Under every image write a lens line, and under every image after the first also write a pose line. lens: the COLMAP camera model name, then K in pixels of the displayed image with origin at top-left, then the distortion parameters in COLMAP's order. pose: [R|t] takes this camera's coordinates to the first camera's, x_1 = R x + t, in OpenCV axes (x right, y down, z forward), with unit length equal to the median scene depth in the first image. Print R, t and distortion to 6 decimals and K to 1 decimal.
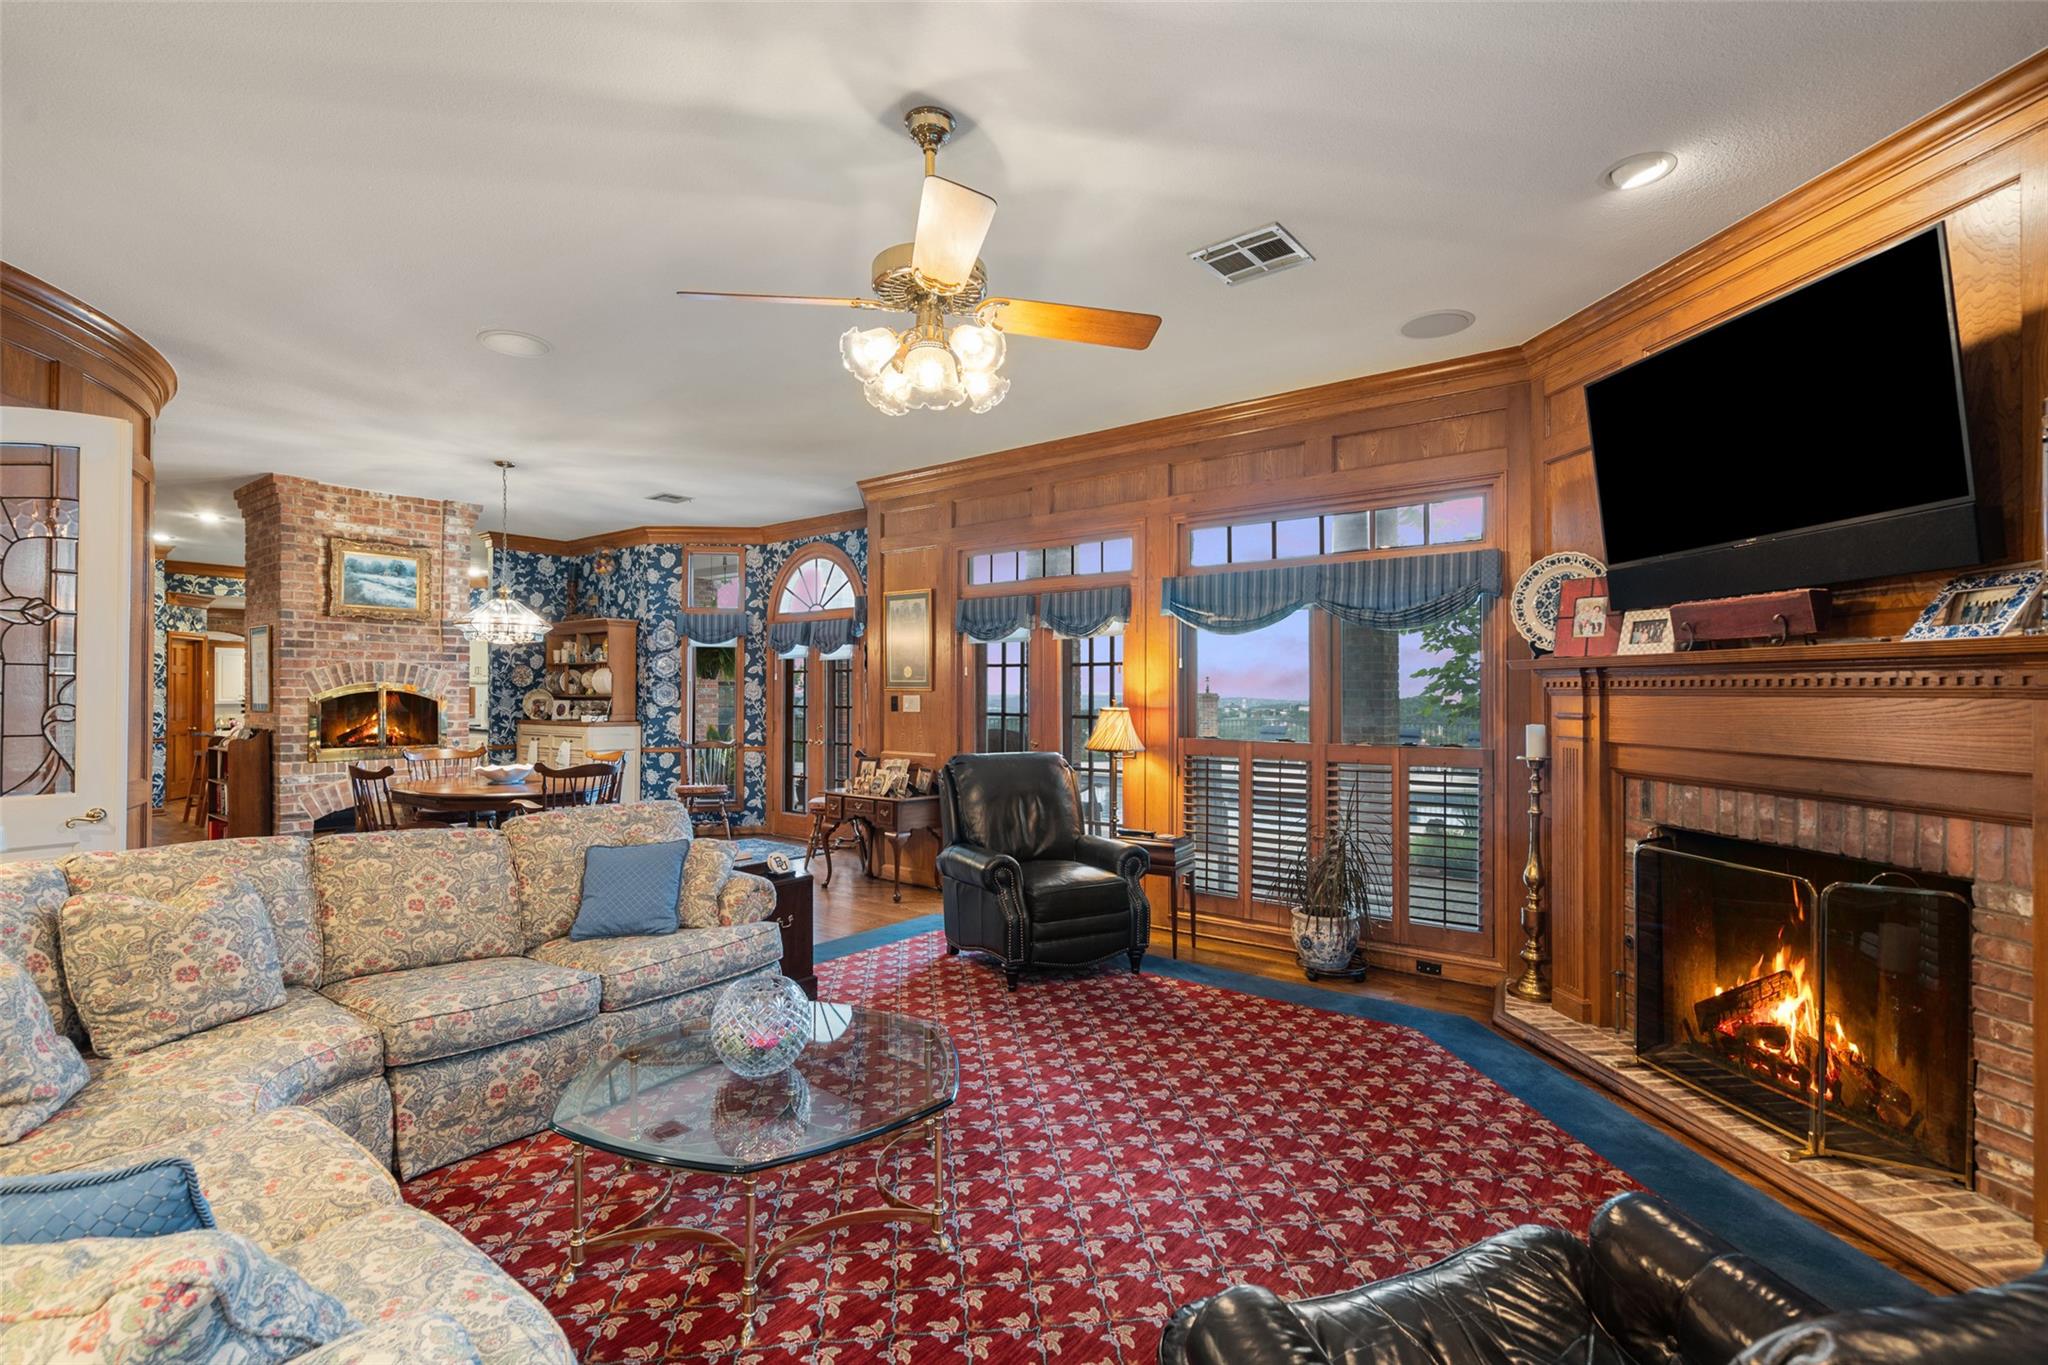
lens RADIAL K [[934.7, 0, 1023.5], [0, 934.7, 685.5], [0, 0, 1]] dist [-0.002031, 0.000513]
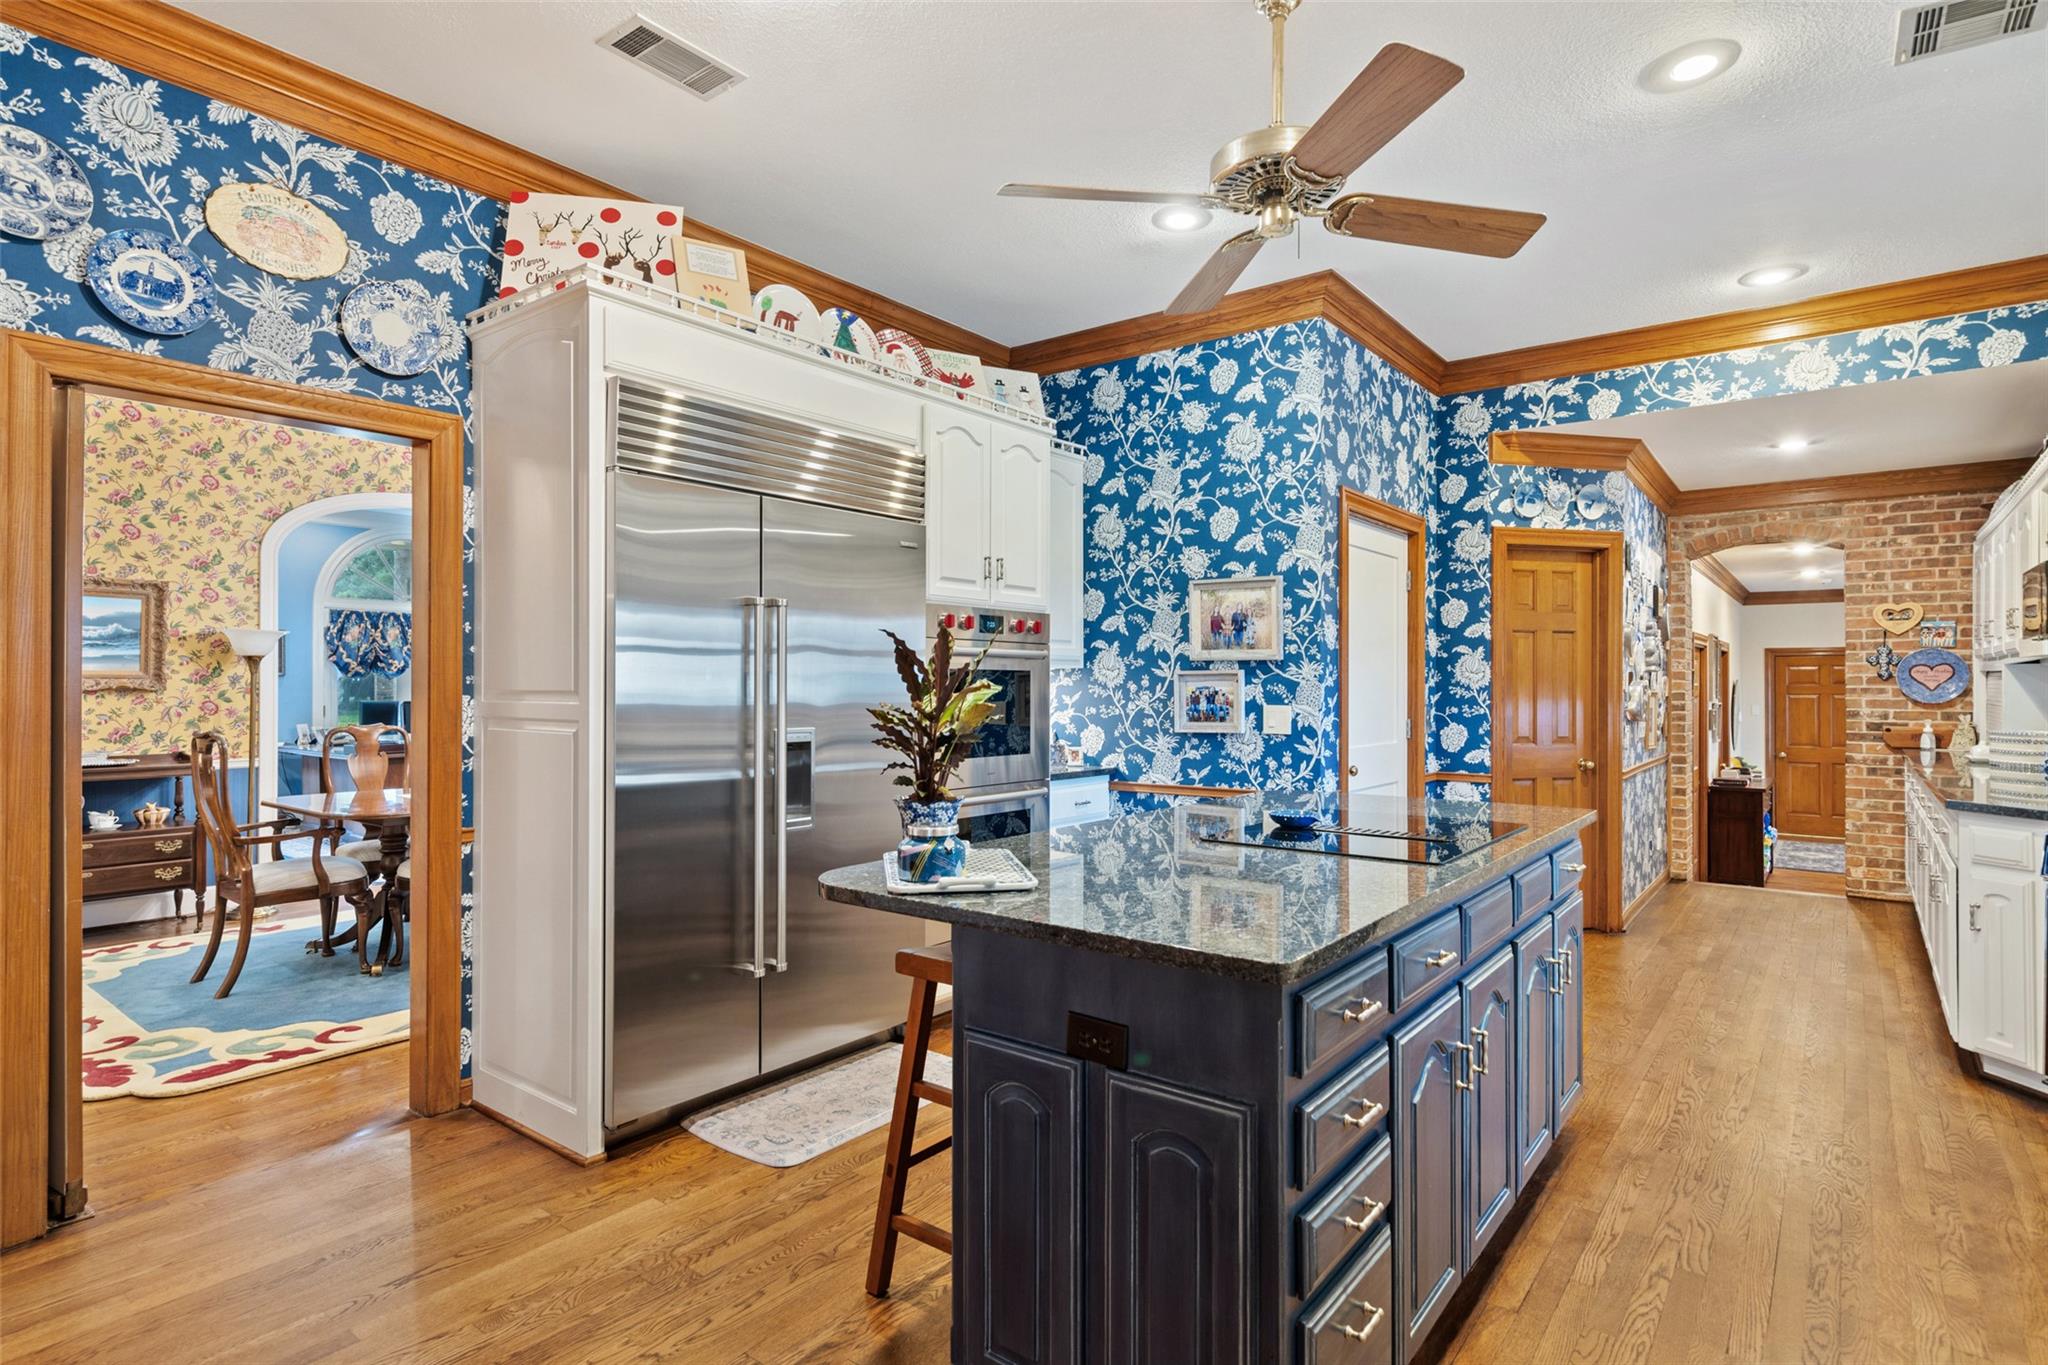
lens RADIAL K [[1062.3, 0, 1013.3], [0, 1062.3, 685.0], [0, 0, 1]] dist [0.000966, 0.000250]
pose [[-0.005158, -0.001439, -0.999986, -0.669413], [0.004855, 0.999987, -0.001464, 0.017625], [0.999975, -0.004863, -0.005151, 1.195311]]
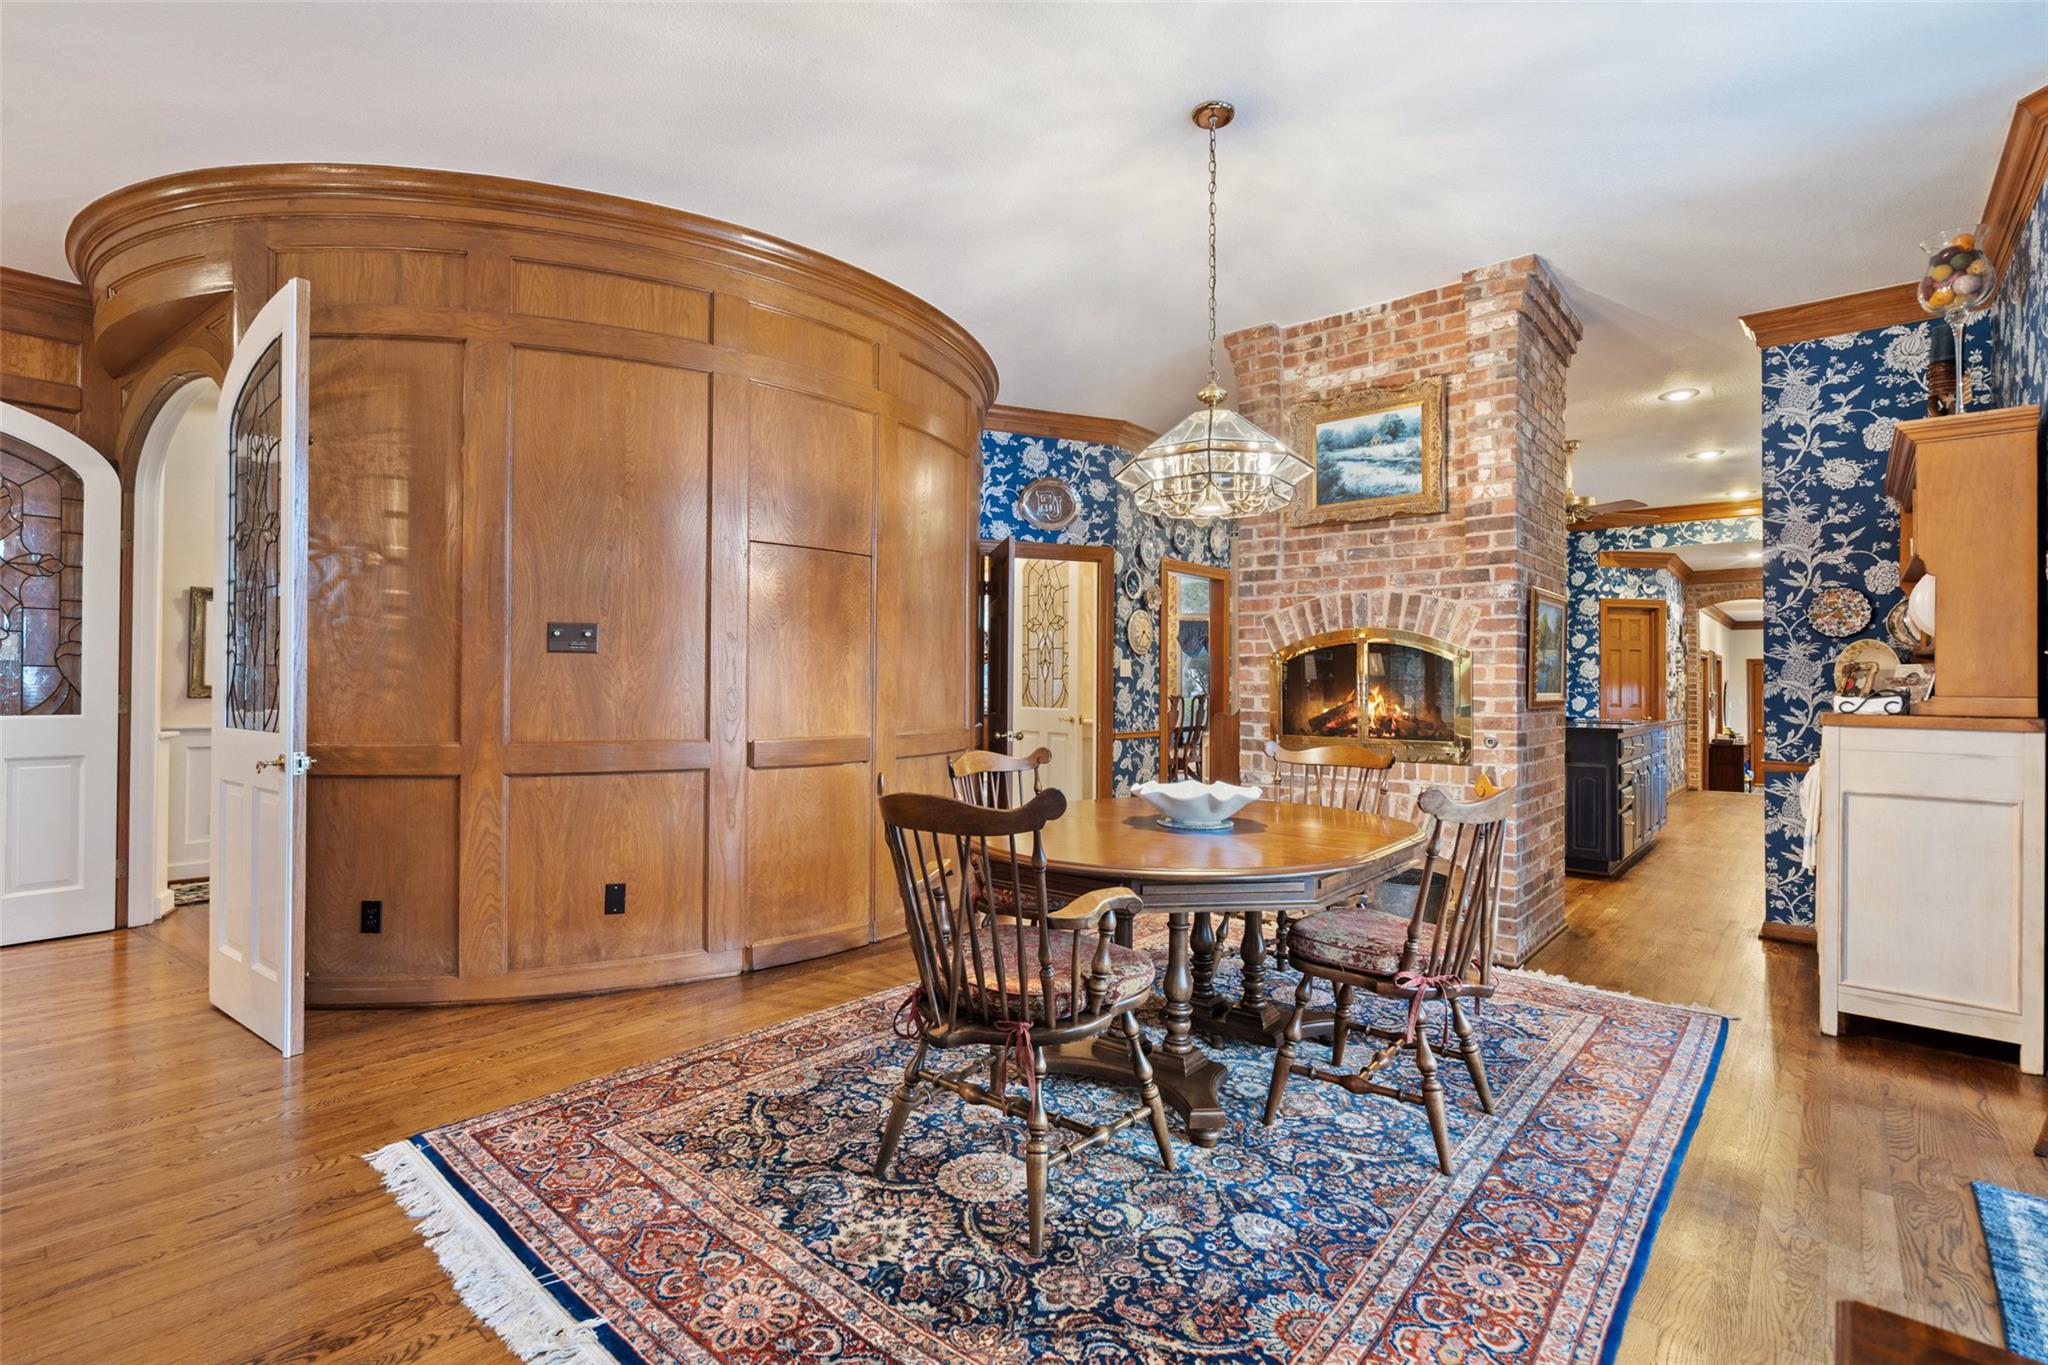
lens RADIAL K [[934.7, 0, 1034.0], [0, 934.7, 674.6], [0, 0, 1]] dist [-0.002031, 0.000513]
pose [[-0.048339, -0.014494, -0.998726, -0.091635], [-0.001669, 0.999894, -0.014430, 0.034096], [0.998830, 0.000969, -0.048358, 0.812361]]
